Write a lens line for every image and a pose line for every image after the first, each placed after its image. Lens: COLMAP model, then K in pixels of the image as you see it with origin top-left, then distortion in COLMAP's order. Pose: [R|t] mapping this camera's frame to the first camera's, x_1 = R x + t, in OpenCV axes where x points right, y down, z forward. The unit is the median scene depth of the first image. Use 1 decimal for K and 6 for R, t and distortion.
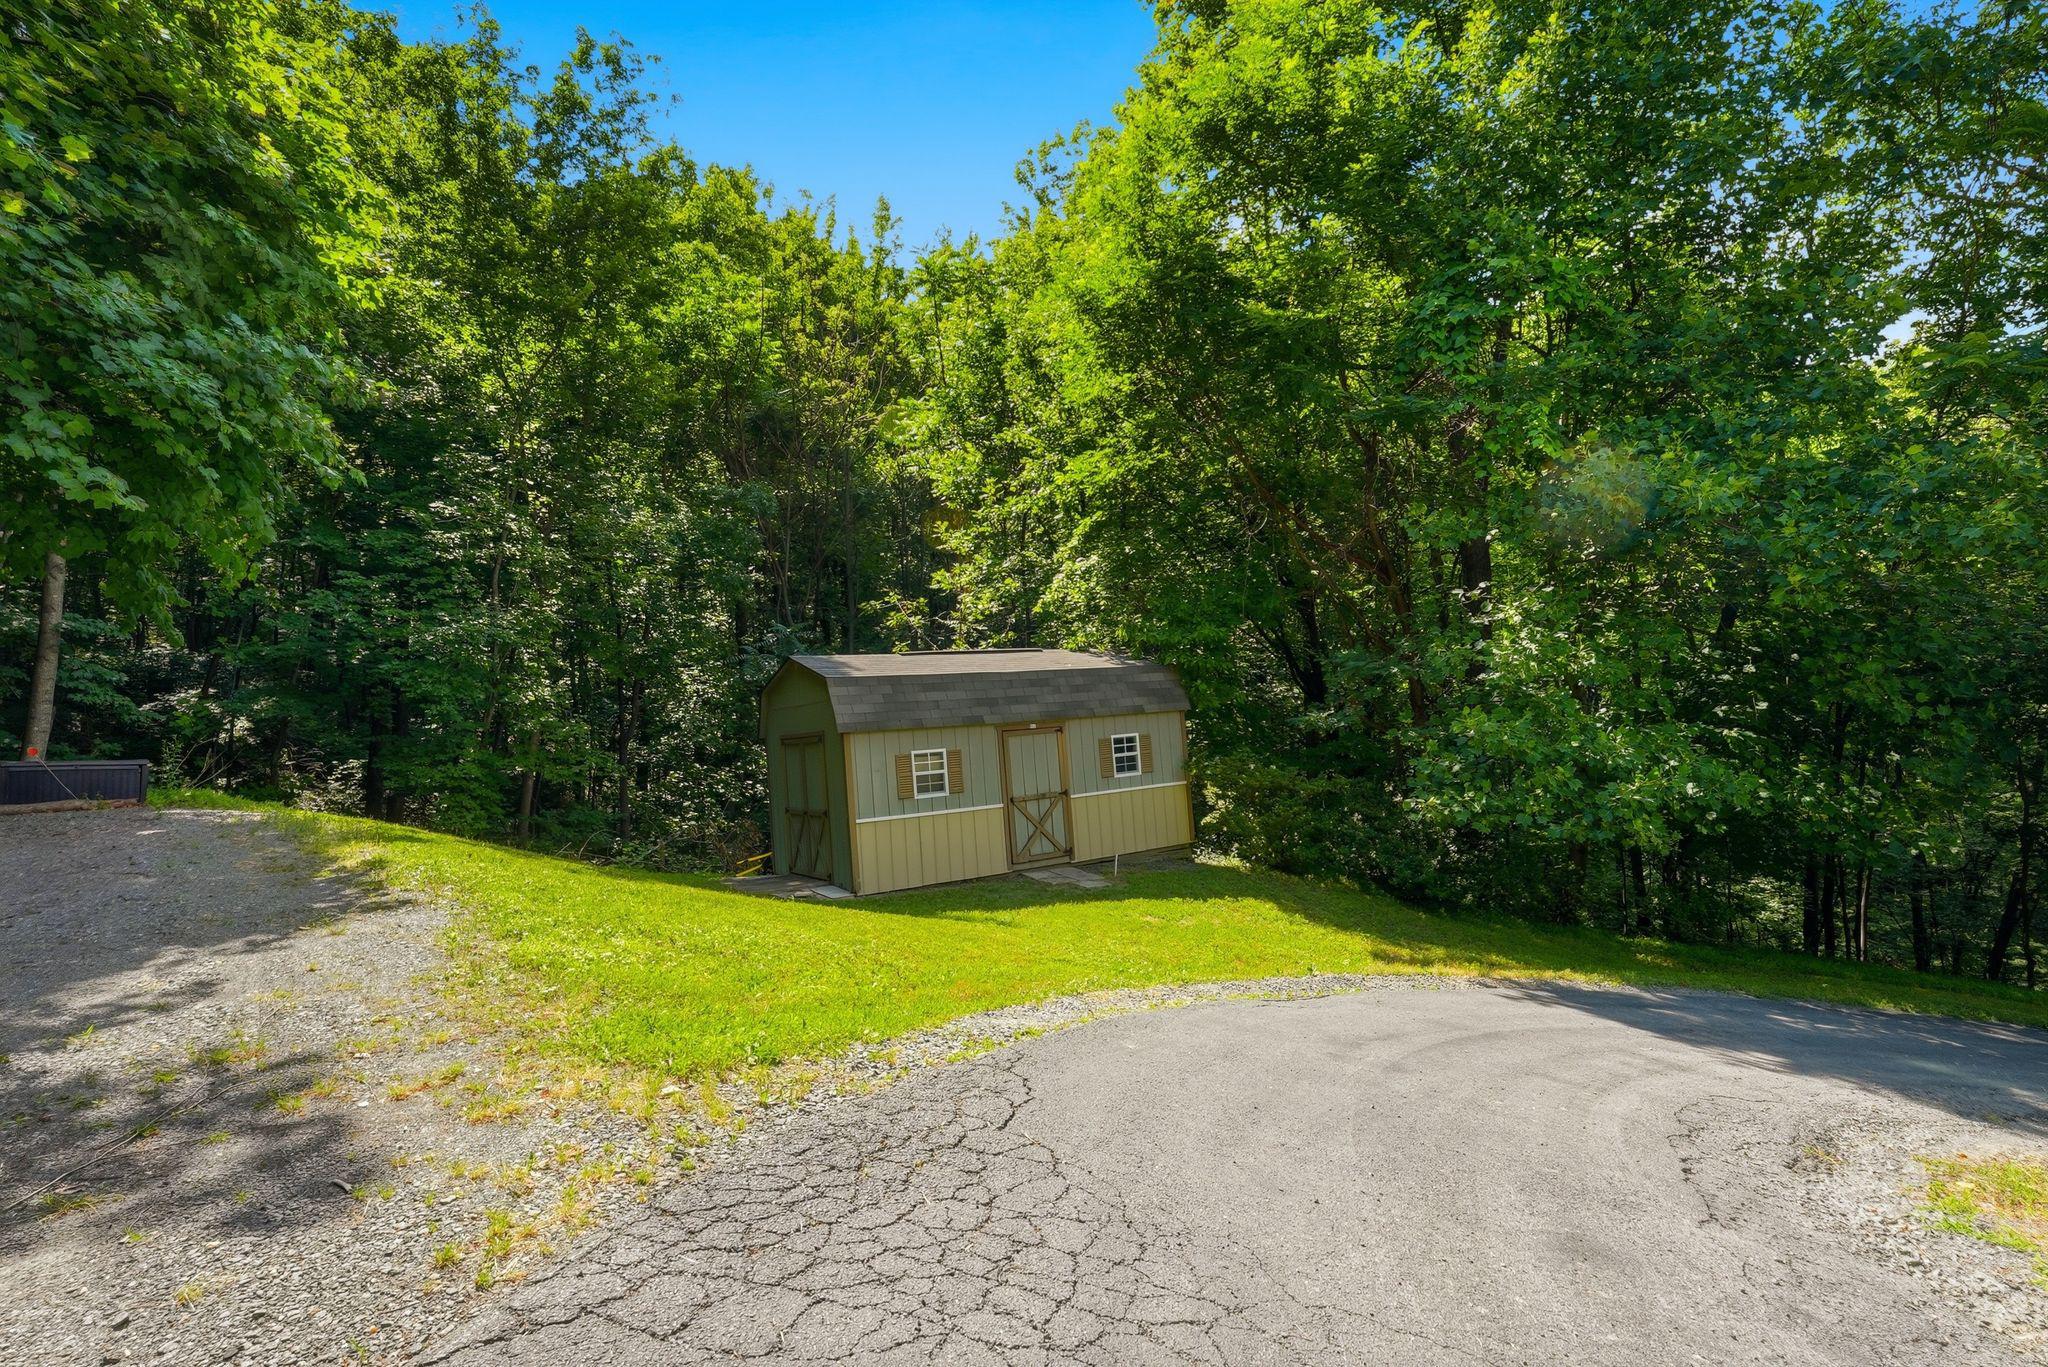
lens RADIAL K [[858.7, 0, 1020.4], [0, 858.7, 694.8], [0, 0, 1]] dist [-0.034800, 0.032529]
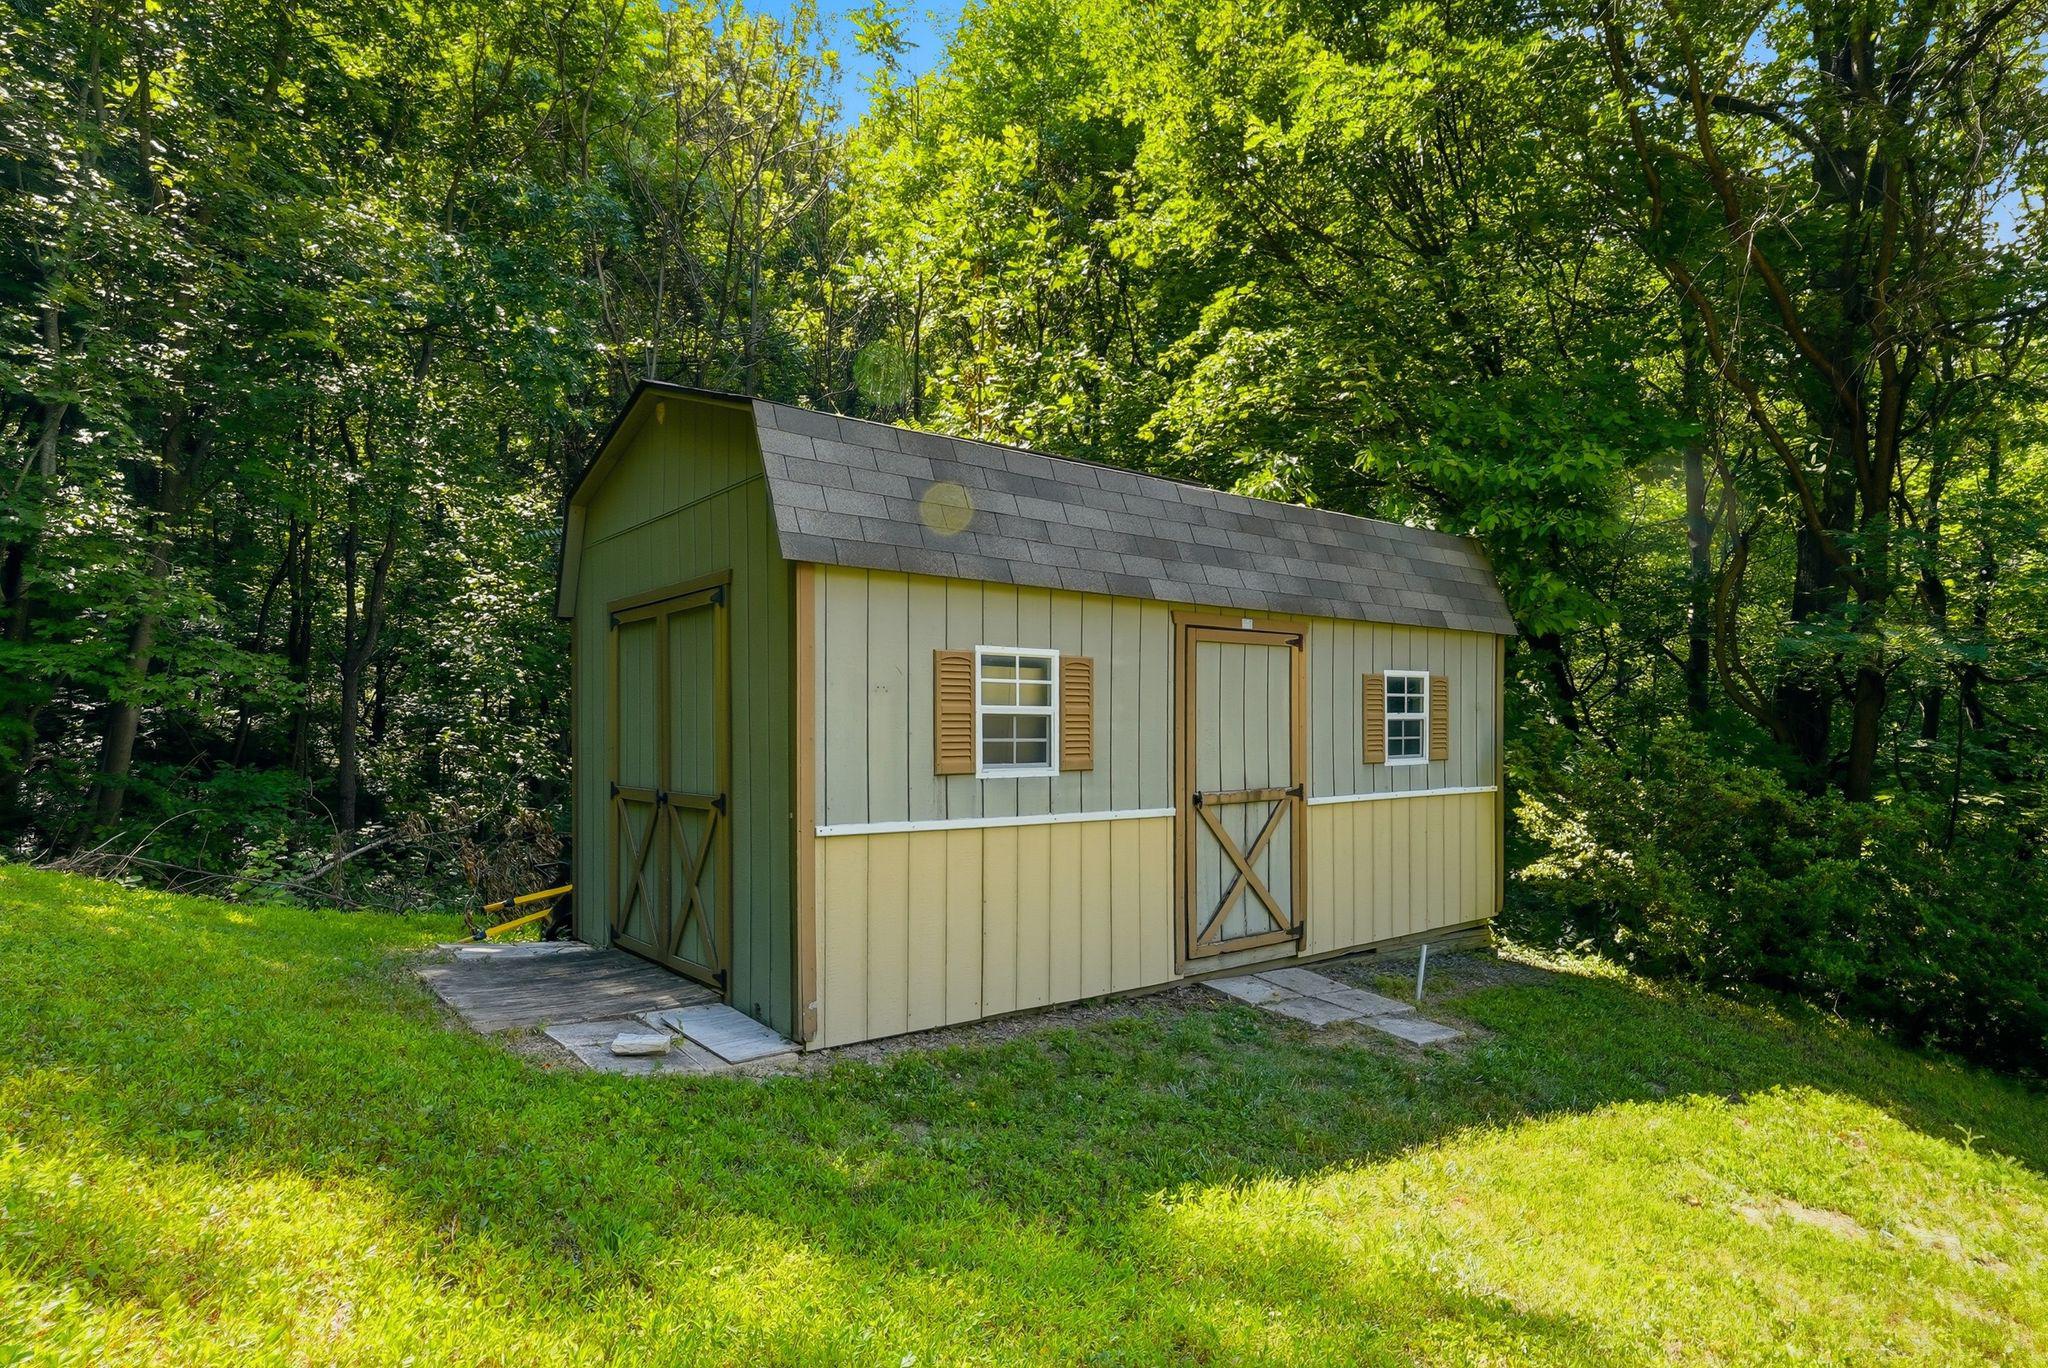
lens RADIAL K [[897.2, 0, 957.6], [0, 897.2, 734.5], [0, 0, 1]] dist [0.002510, 0.000615]
pose [[0.993996, 0.072930, 0.081568, -0.152254], [-0.075967, 0.996504, 0.034763, 0.084343], [-0.078747, -0.040750, 0.996061, 0.581702]]
